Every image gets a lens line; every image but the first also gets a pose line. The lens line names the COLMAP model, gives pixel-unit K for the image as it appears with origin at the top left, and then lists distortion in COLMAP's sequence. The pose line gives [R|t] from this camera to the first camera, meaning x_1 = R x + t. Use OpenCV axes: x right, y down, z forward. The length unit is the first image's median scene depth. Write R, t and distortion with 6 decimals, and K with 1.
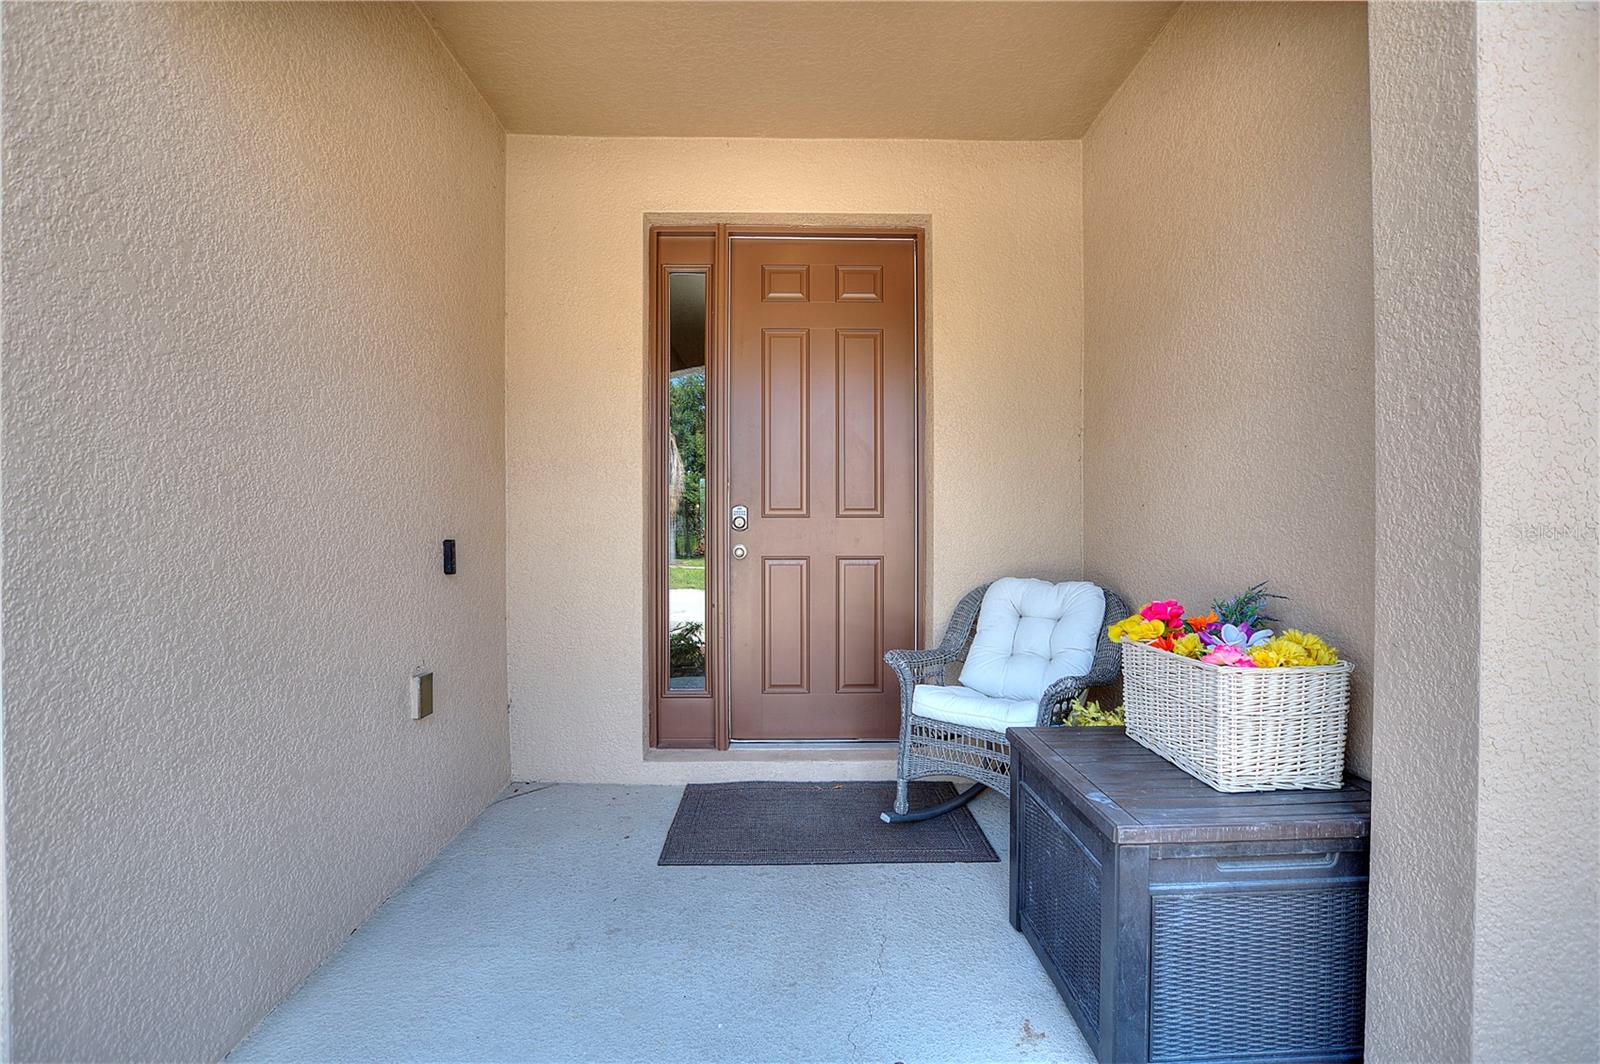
lens RADIAL K [[723.5, 0, 803.0], [0, 723.5, 532.3], [0, 0, 1]] dist [0.004681, -0.004254]
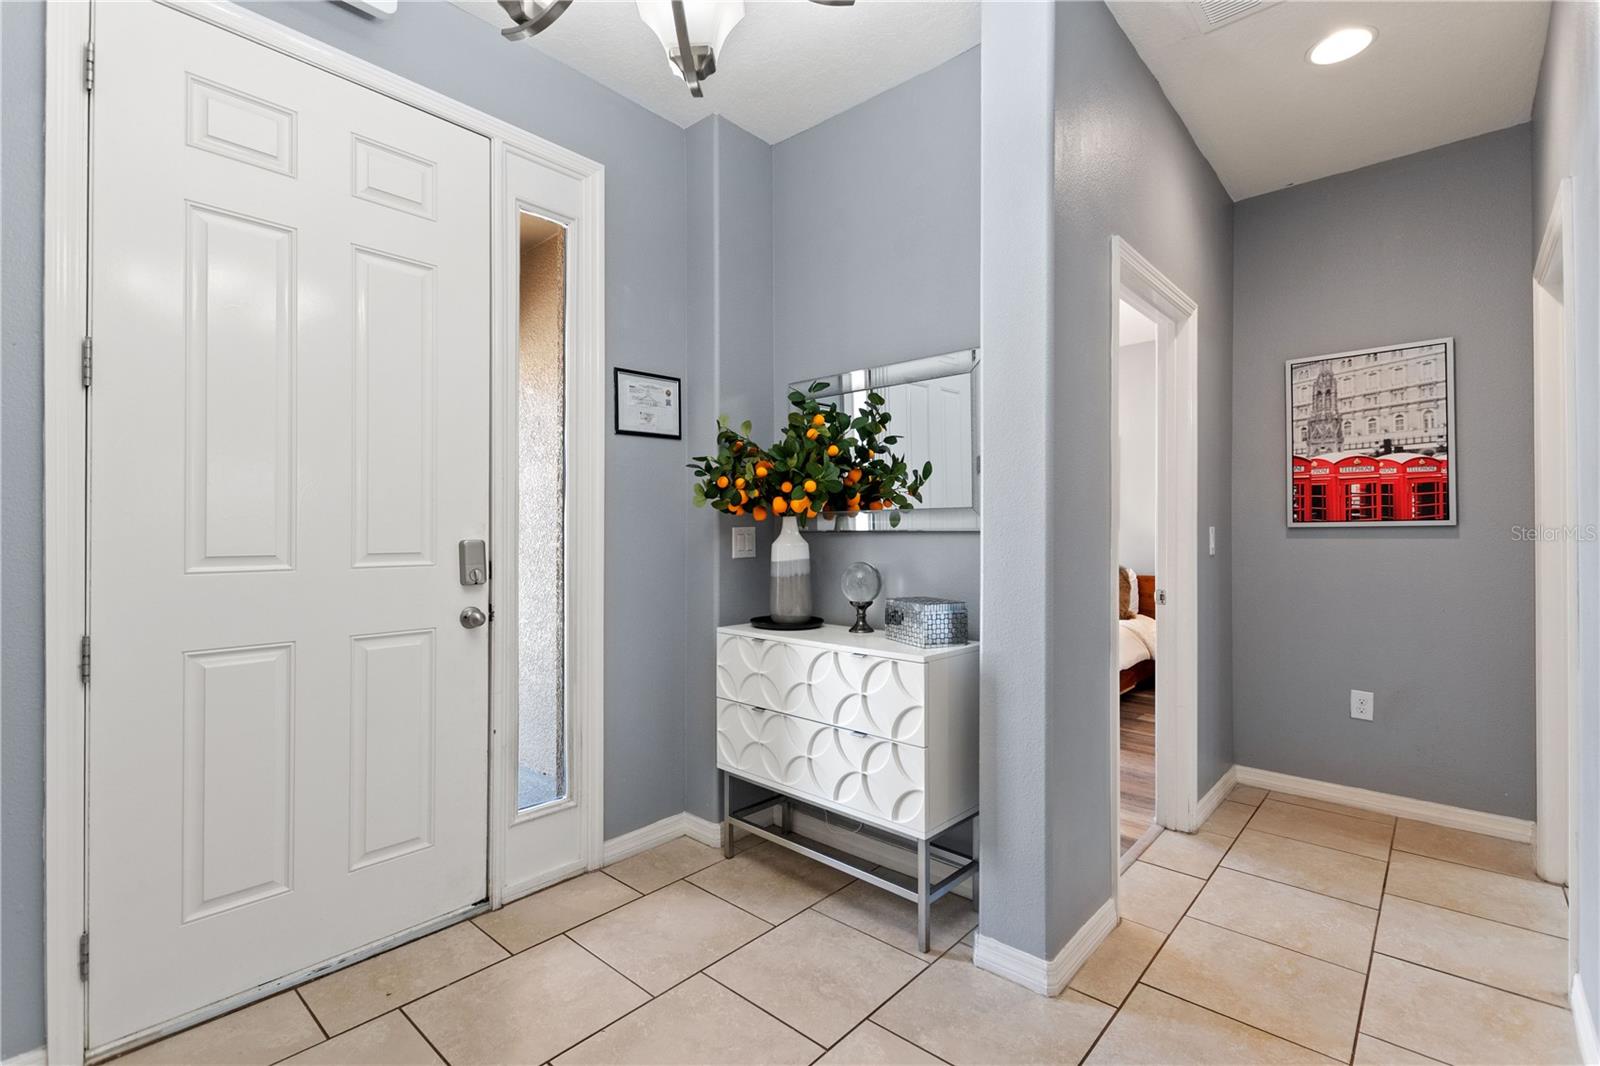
lens RADIAL K [[723.5, 0, 800.0], [0, 723.5, 531.5], [0, 0, 1]] dist [0.004681, -0.004254]
pose [[0.724652, -0.001372, -0.689113, -0.040447], [-0.002186, 0.999988, -0.004290, 0.013075], [0.689111, 0.004615, 0.724641, 0.868189]]
